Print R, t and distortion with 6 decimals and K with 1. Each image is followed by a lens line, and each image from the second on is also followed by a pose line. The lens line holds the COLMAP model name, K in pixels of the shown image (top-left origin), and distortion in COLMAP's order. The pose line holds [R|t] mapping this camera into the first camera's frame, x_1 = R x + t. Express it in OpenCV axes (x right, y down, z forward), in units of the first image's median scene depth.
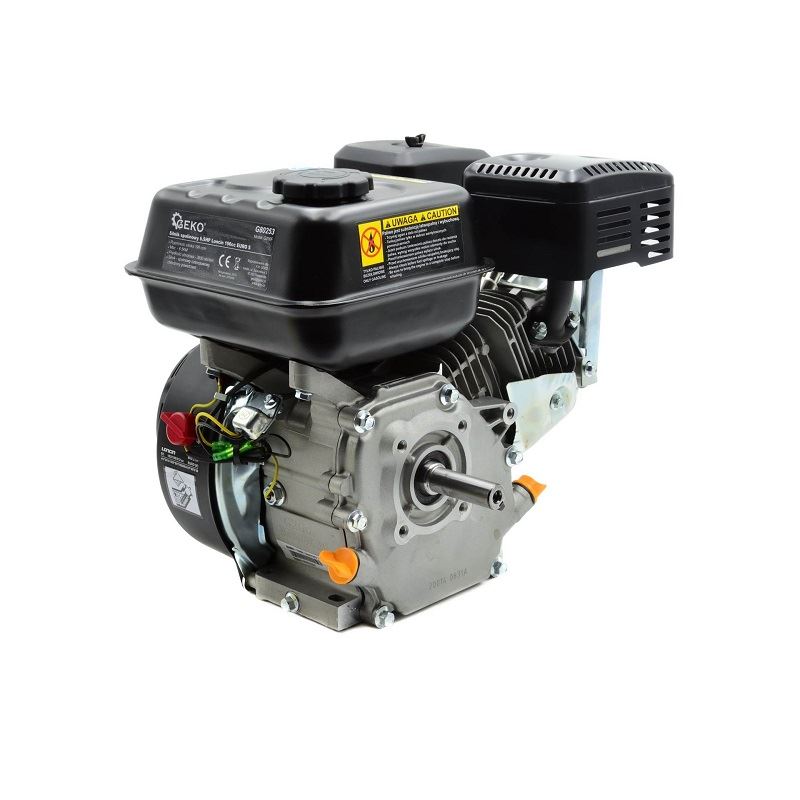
lens RADIAL K [[1492.2, 0, 397.7], [0, 1492.2, 398.0], [0, 0, 1]] dist [-0.255017, 0.000000]
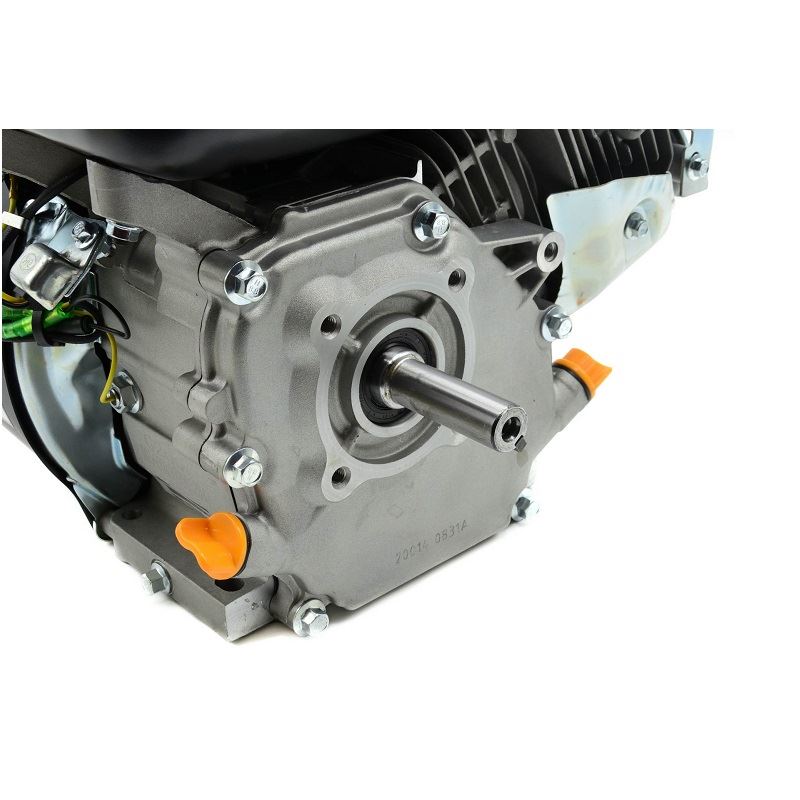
lens RADIAL K [[1215.0, 0, 407.9], [0, 1215.0, 406.3], [0, 0, 1]] dist [-0.003942, 0.000000]
pose [[0.997098, 0.023455, -0.072429, 0.059276], [-0.008141, 0.978751, 0.204889, -0.026561], [0.075696, -0.203705, 0.976102, 0.566374]]
